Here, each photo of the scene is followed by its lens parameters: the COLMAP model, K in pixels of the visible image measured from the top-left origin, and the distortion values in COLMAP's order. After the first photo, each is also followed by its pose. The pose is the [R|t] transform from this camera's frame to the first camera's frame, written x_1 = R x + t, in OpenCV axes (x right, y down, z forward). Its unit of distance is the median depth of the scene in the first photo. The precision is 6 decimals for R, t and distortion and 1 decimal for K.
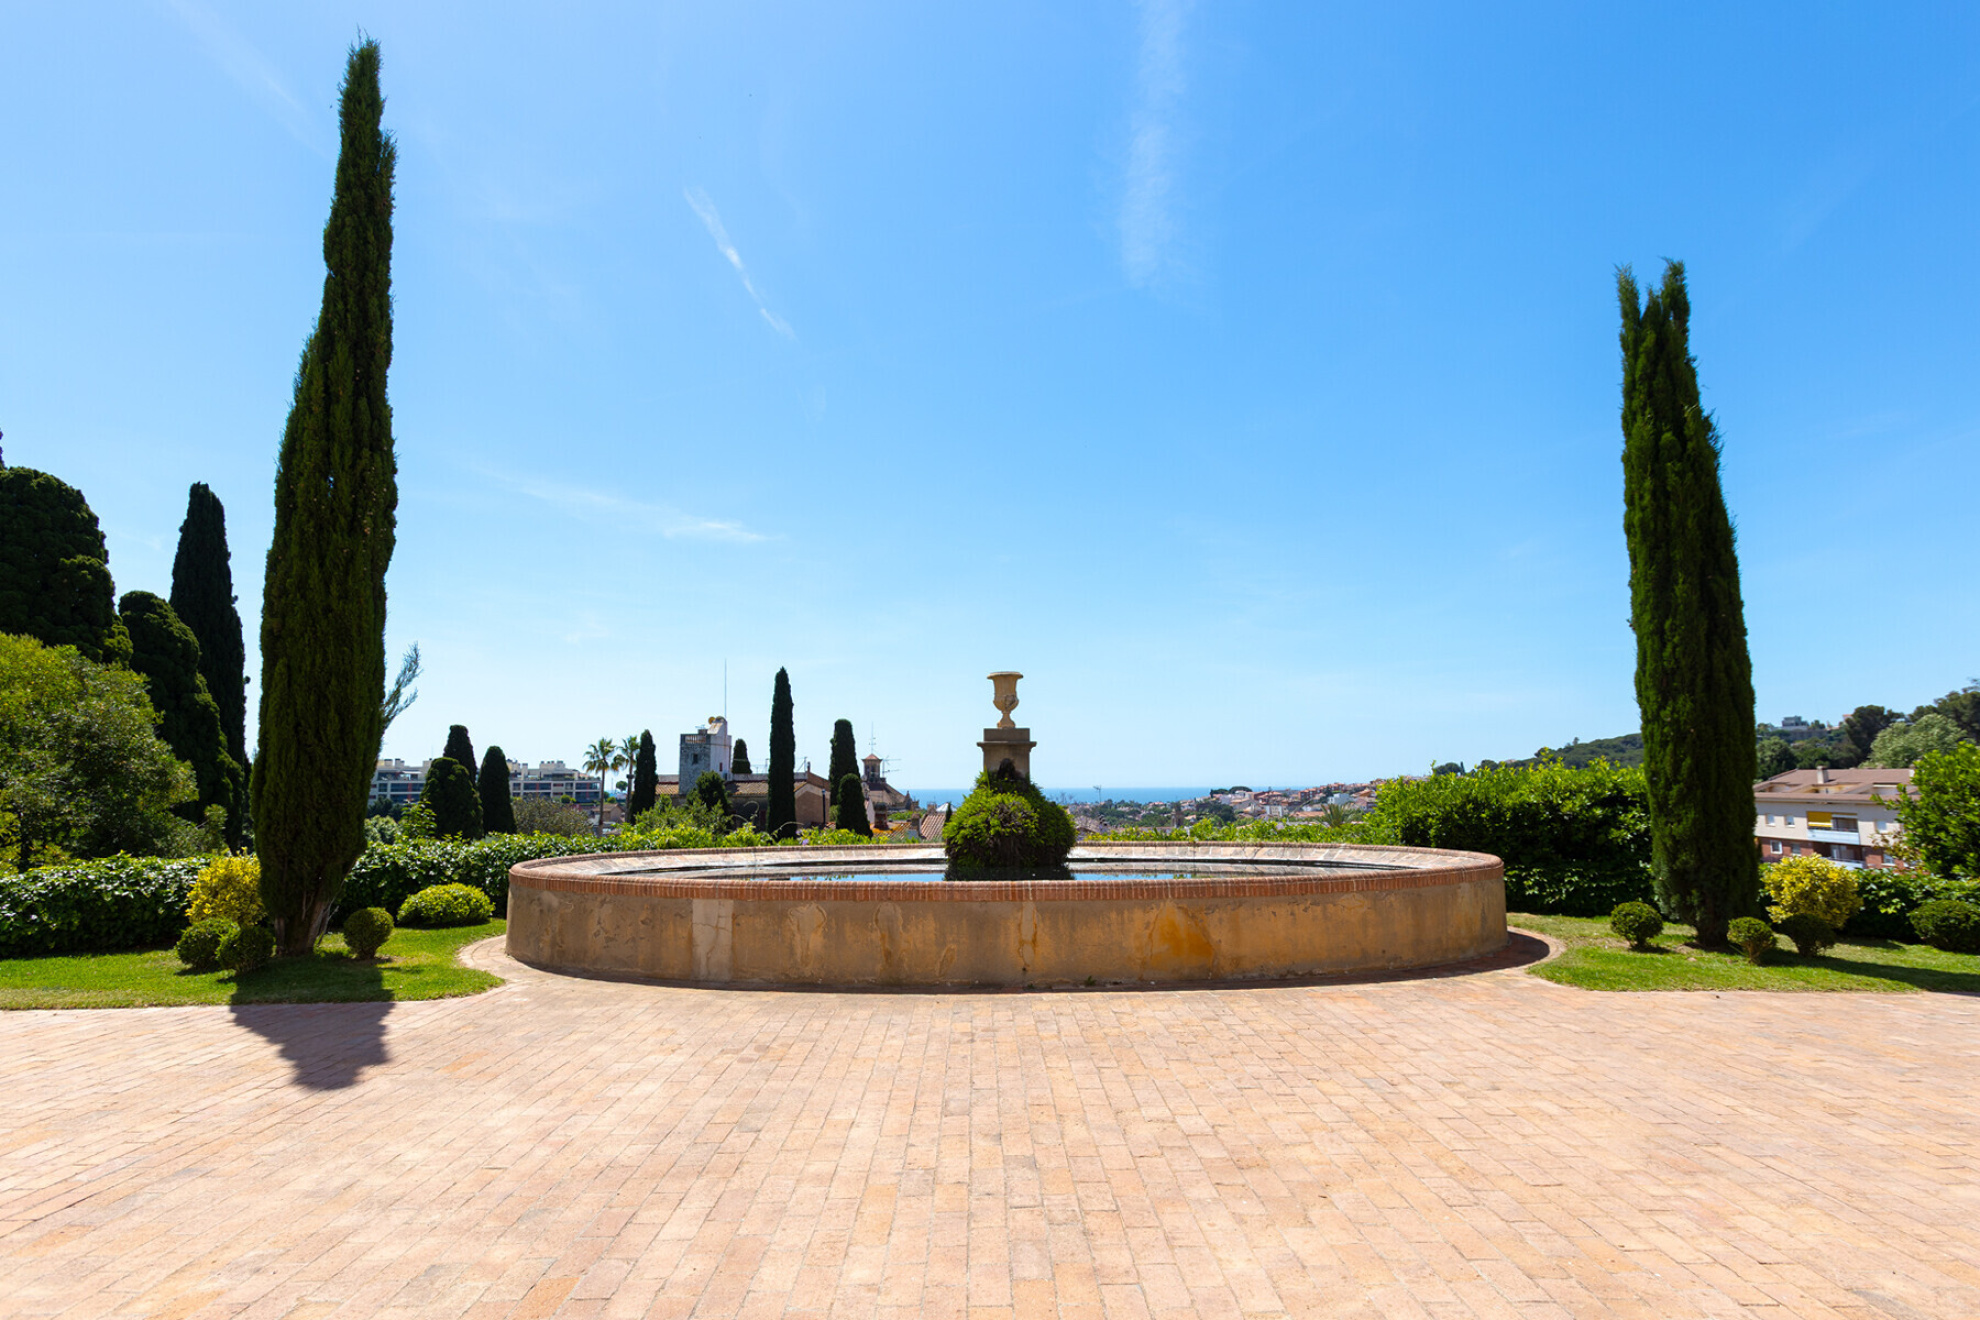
lens RADIAL K [[1021.2, 0, 961.6], [0, 1021.2, 657.2], [0, 0, 1]] dist [-0.027260, 0.026311]
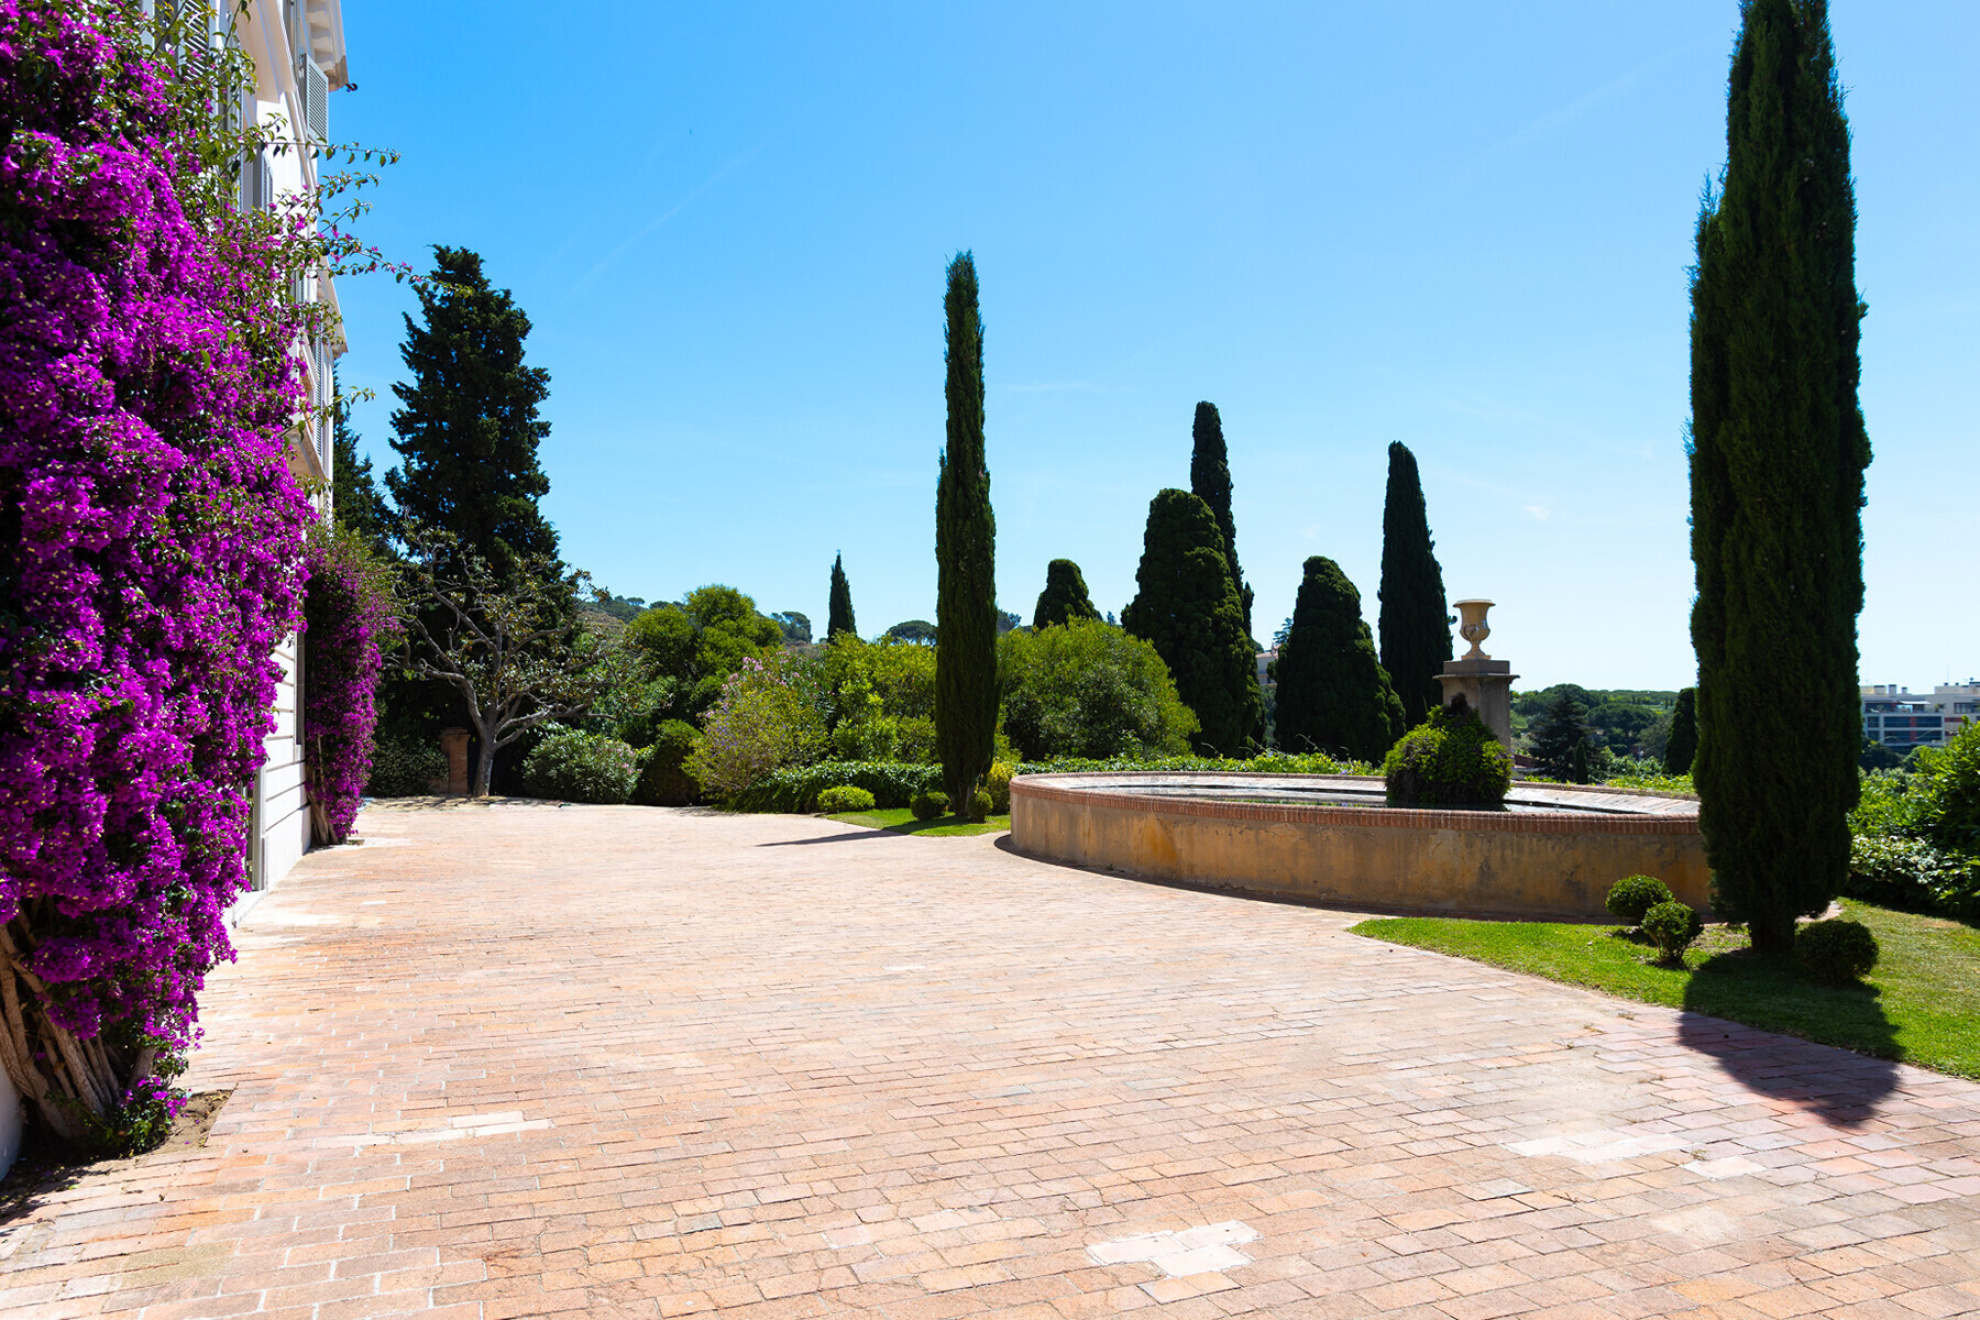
lens RADIAL K [[1254.2, 0, 990.0], [0, 1254.2, 660.0], [0, 0, 1]] dist [0.007730, 0.000738]
pose [[0.409624, -0.042602, -0.911259, 1.303786], [0.113961, 0.993474, 0.004781, 0.019591], [0.905108, -0.105807, 0.411805, 0.178231]]
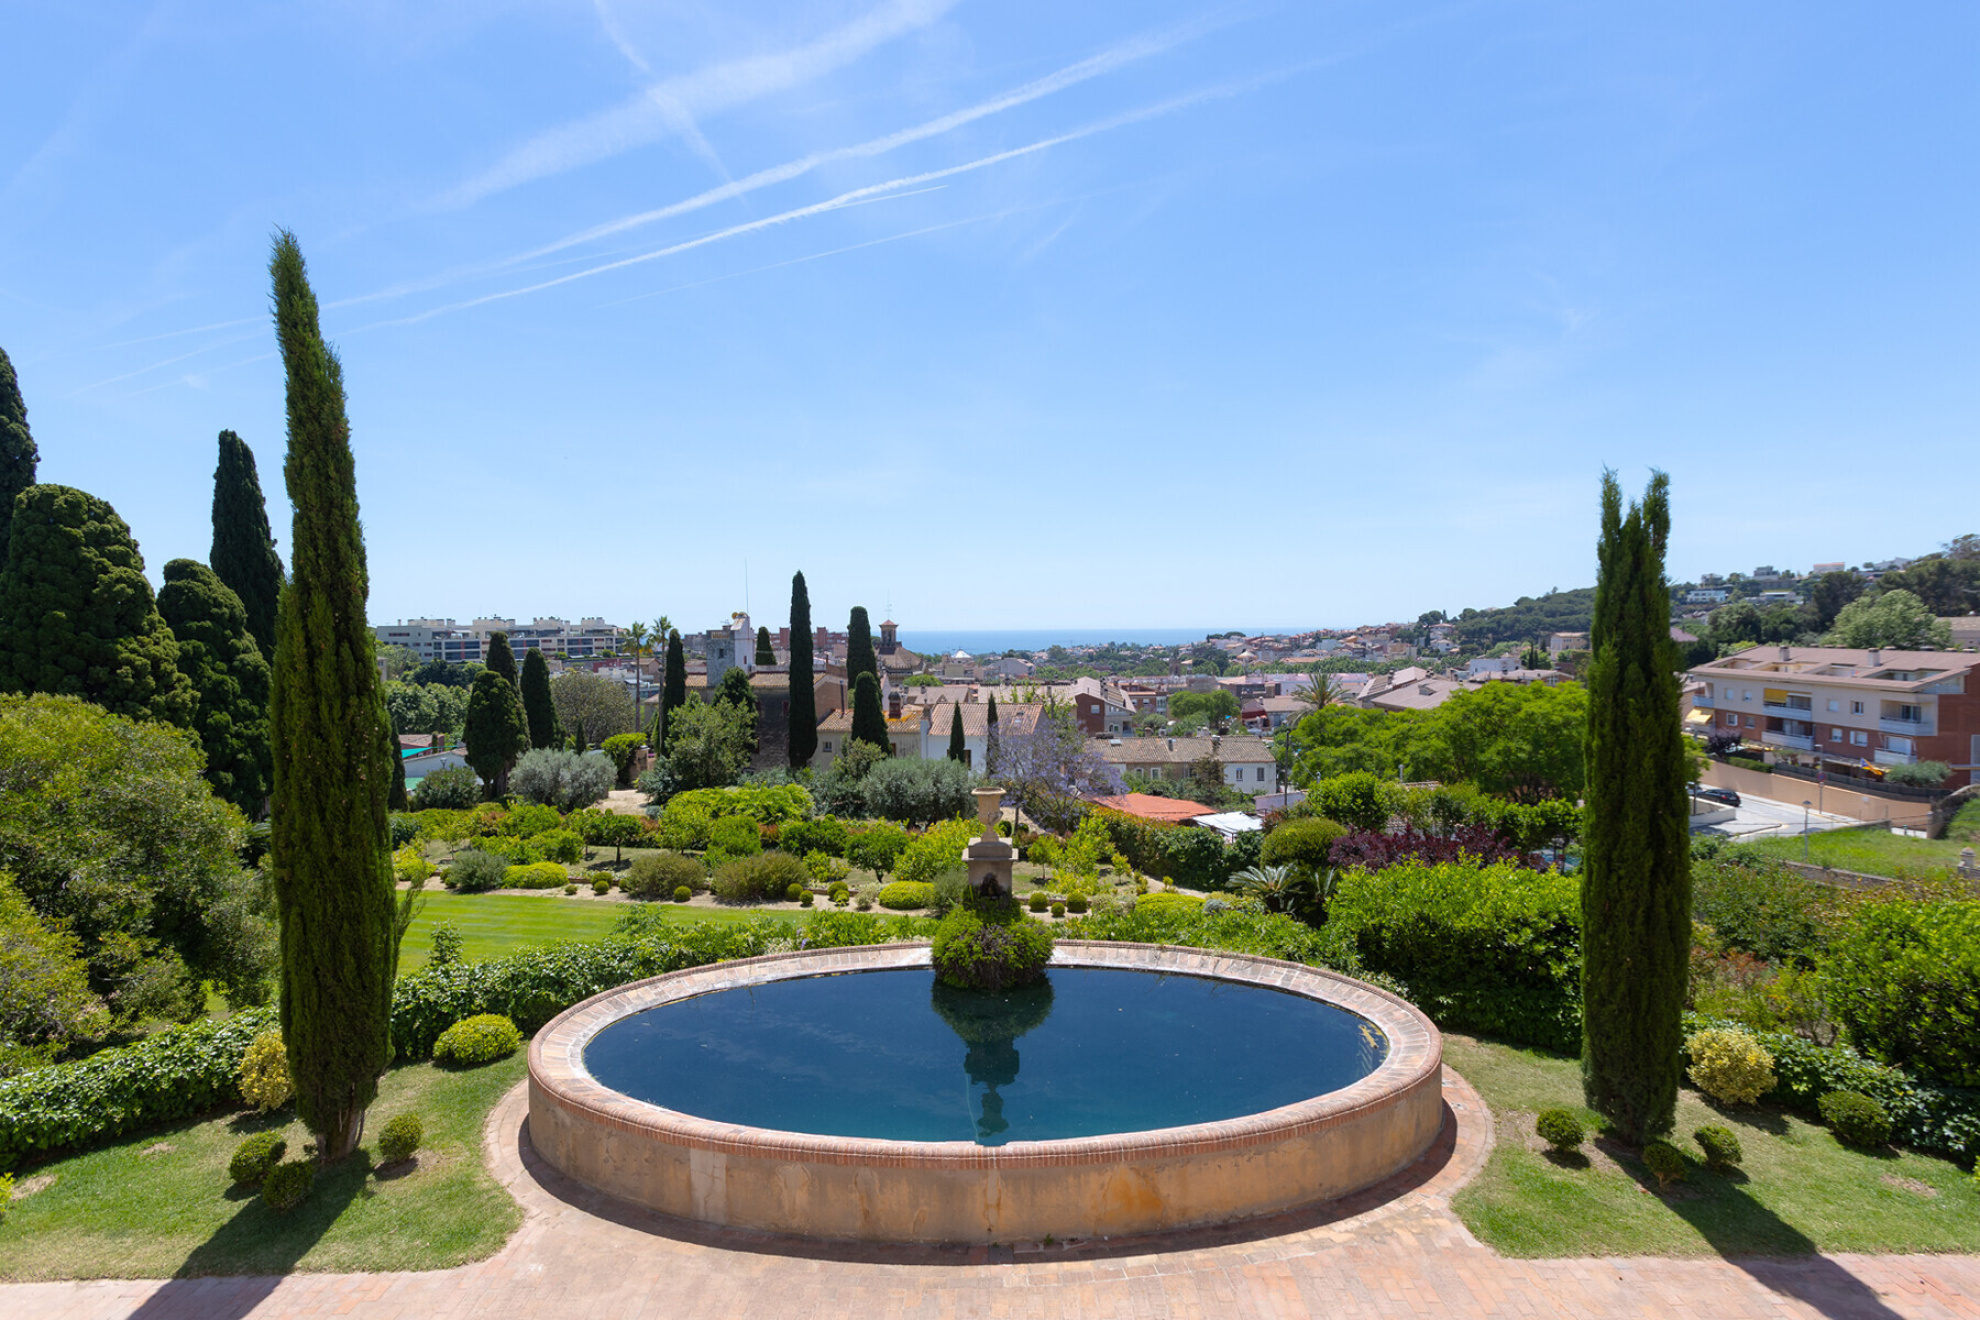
lens RADIAL K [[959.3, 0, 962.0], [0, 959.3, 656.7], [0, 0, 1]] dist [-0.025365, 0.024899]
pose [[0.999877, -0.008826, -0.012927, 0.042343], [0.010689, 0.988327, 0.151975, -0.388801], [0.011435, -0.152094, 0.988300, 0.059121]]
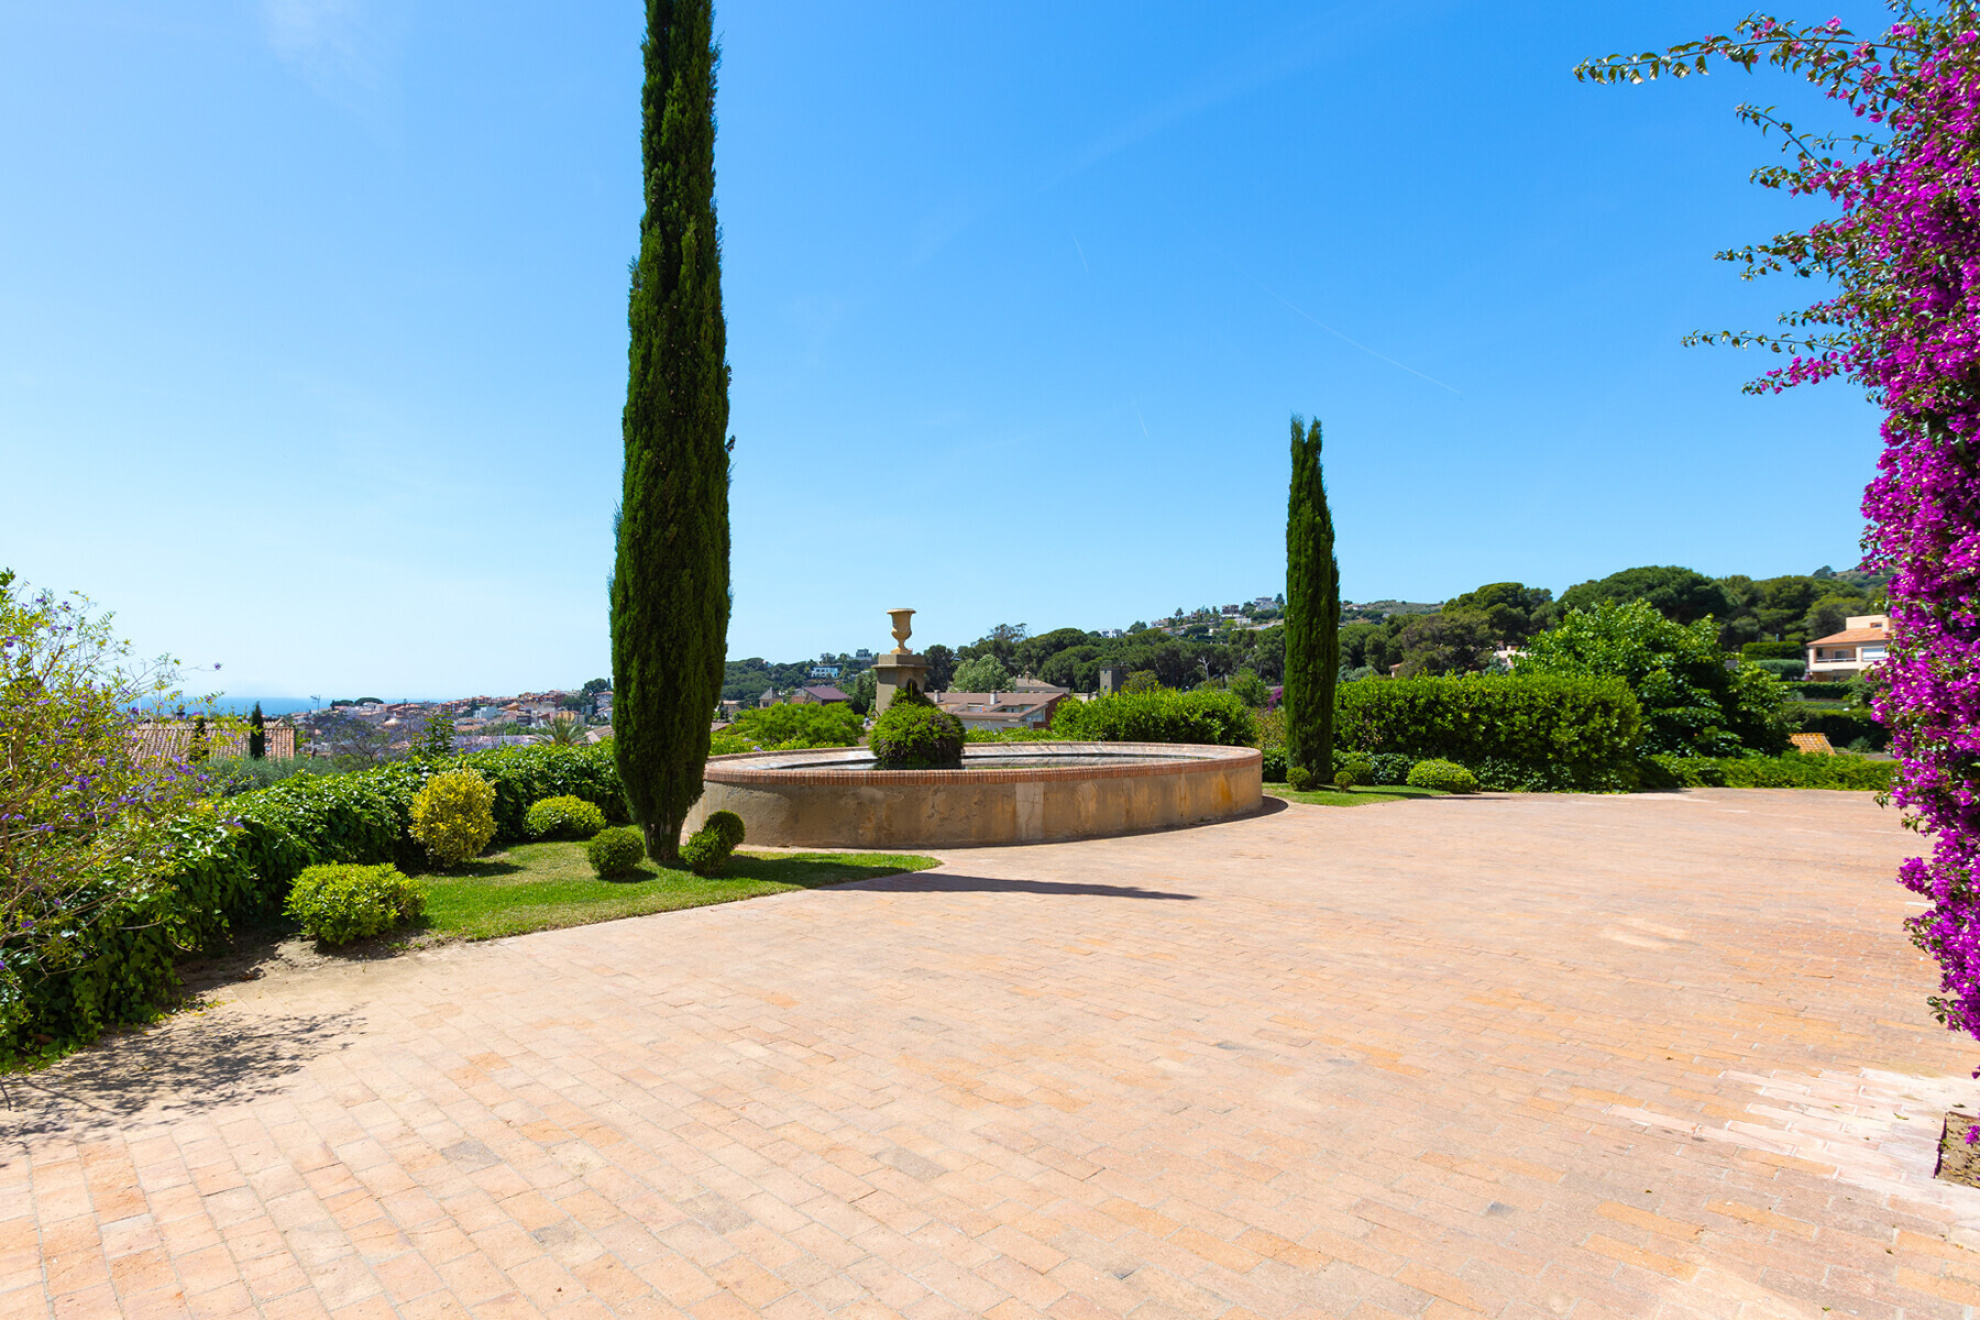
lens RADIAL K [[1047.7, 0, 927.1], [0, 1047.7, 682.8], [0, 0, 1]] dist [-0.004491, -0.000345]
pose [[0.722071, 0.023039, 0.691435, -1.162874], [-0.098820, 0.992632, 0.070123, 0.016384], [-0.684725, -0.118961, 0.719027, 0.083396]]
